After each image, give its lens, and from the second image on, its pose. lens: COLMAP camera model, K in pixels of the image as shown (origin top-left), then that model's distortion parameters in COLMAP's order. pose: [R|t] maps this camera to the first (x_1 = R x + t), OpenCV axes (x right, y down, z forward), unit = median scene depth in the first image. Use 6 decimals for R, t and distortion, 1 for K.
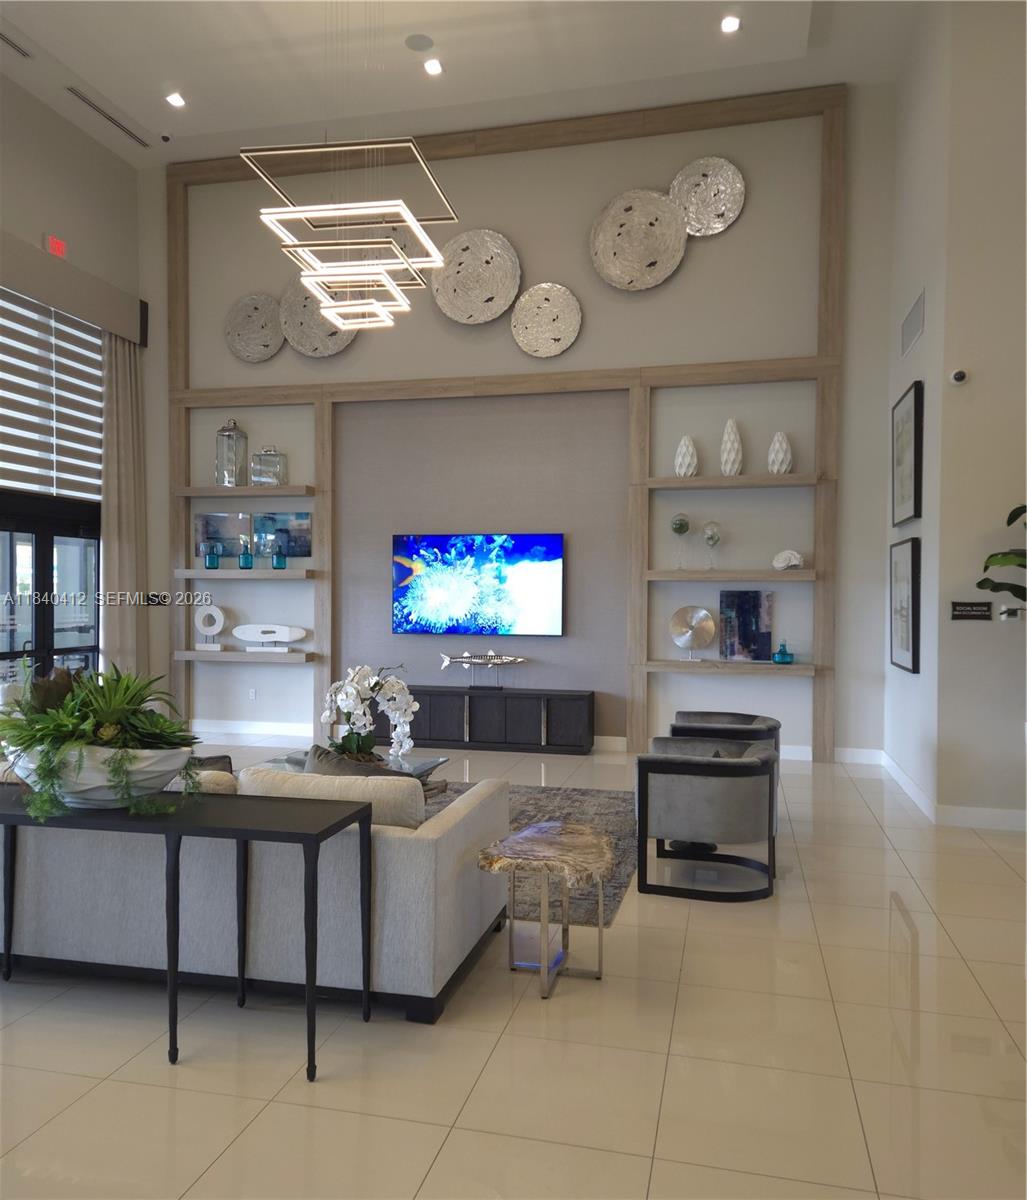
lens RADIAL K [[905.8, 0, 513.4], [0, 905.8, 598.1], [0, 0, 1]] dist [-0.015276, -0.011043]
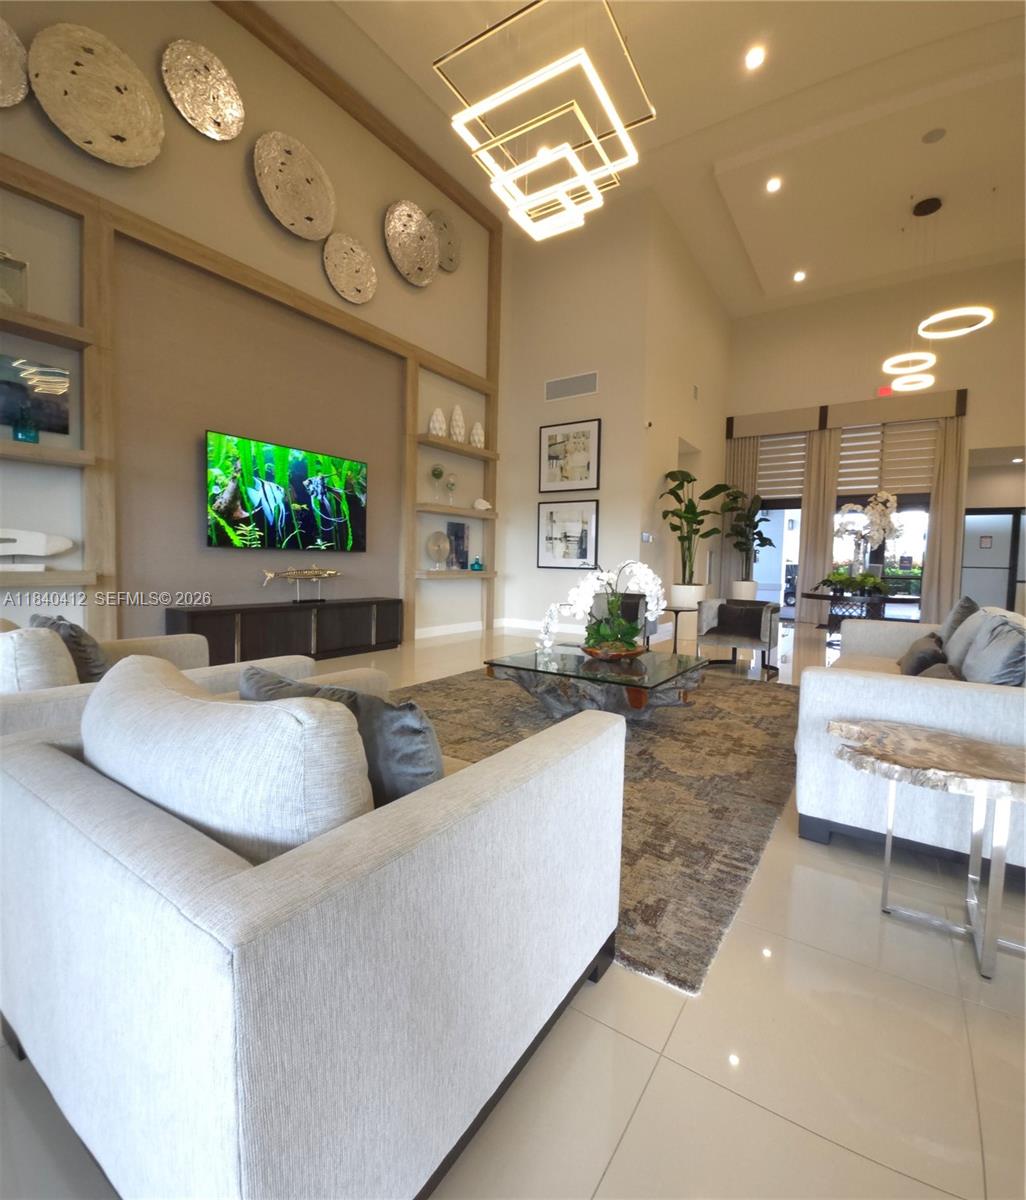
lens RADIAL K [[547.9, 0, 514.3], [0, 547.9, 596.5], [0, 0, 1]] dist [0.000073, 0.000319]
pose [[0.326599, -0.055451, 0.943535, -0.583729], [-0.007788, 0.998086, 0.061352, 0.056575], [-0.945131, -0.027386, 0.325542, 0.606078]]
